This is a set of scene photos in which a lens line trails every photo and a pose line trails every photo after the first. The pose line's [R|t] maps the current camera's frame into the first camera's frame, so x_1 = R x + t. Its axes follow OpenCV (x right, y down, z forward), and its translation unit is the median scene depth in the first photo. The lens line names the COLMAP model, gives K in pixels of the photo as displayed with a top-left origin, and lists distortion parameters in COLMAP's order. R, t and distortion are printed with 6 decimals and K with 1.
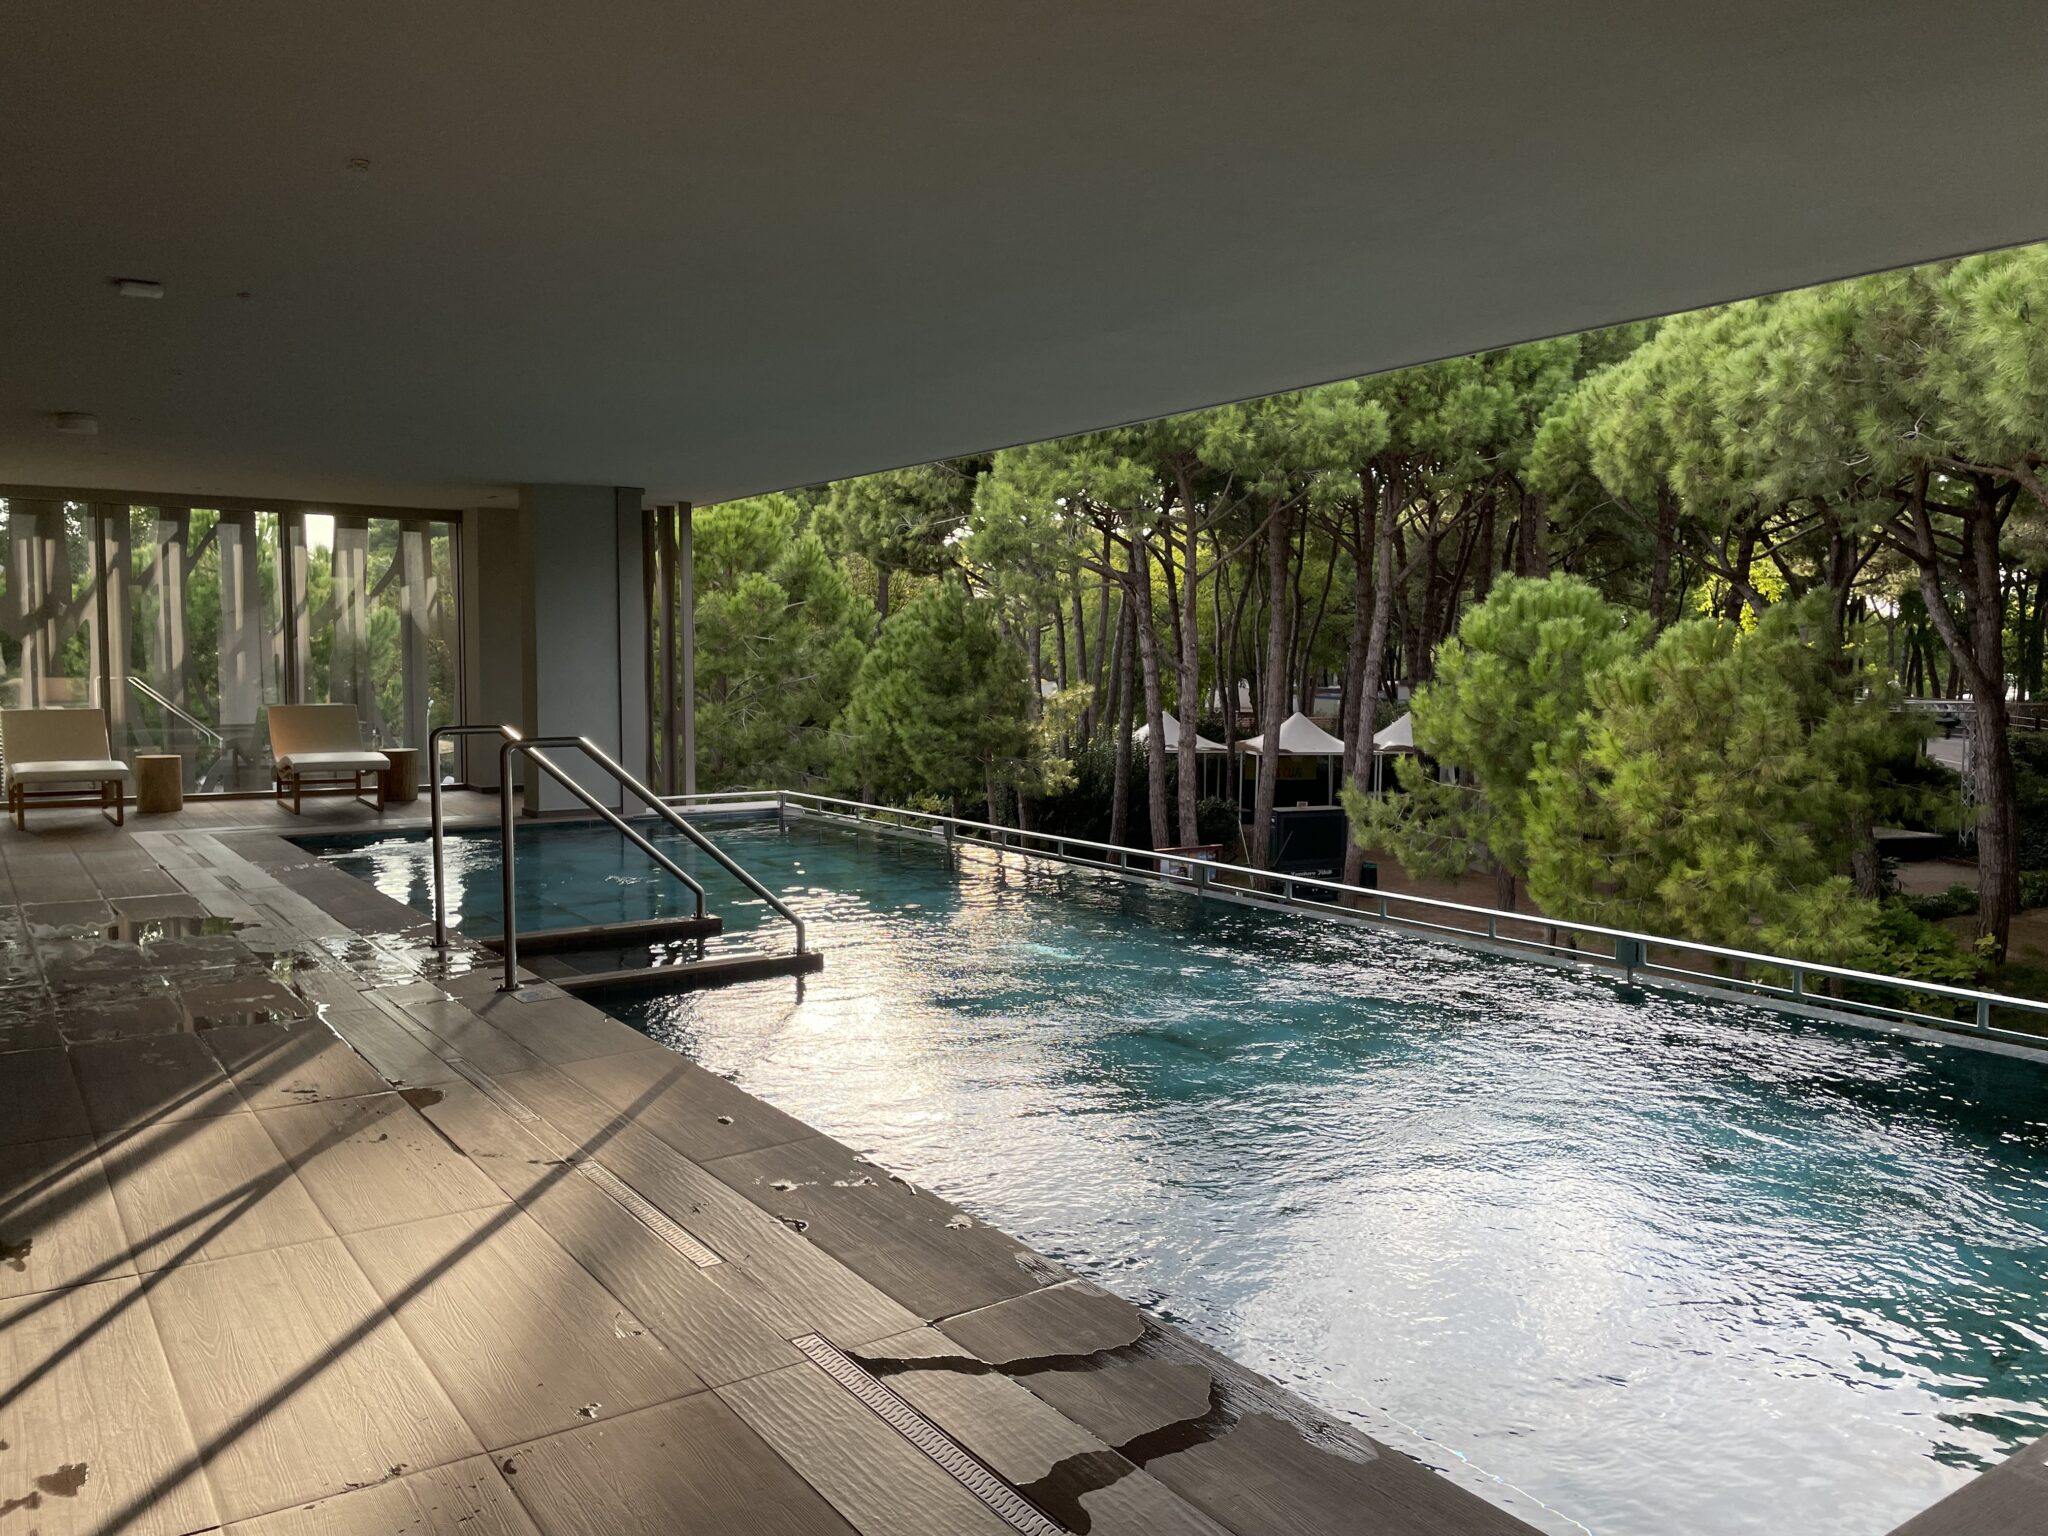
lens RADIAL K [[1540.6, 0, 1024.0], [0, 1540.6, 768.0], [0, 0, 1]] dist [0.012109, 0.003866]
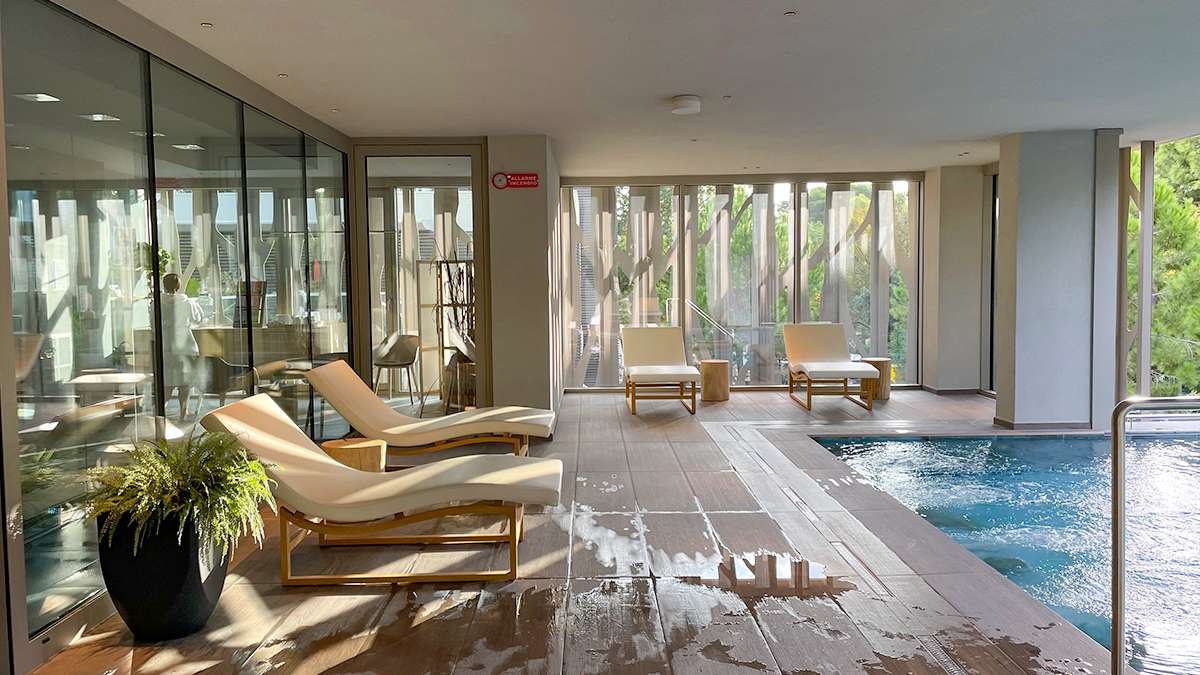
lens RADIAL K [[931.5, 0, 600.0], [0, 931.5, 337.5], [0, 0, 1]] dist [0.056100, -0.007379]
pose [[0.825154, 0.015233, -0.564703, -0.161020], [-0.020553, 0.999784, -0.003063, -0.023256], [0.564534, 0.014133, 0.825289, 0.232563]]
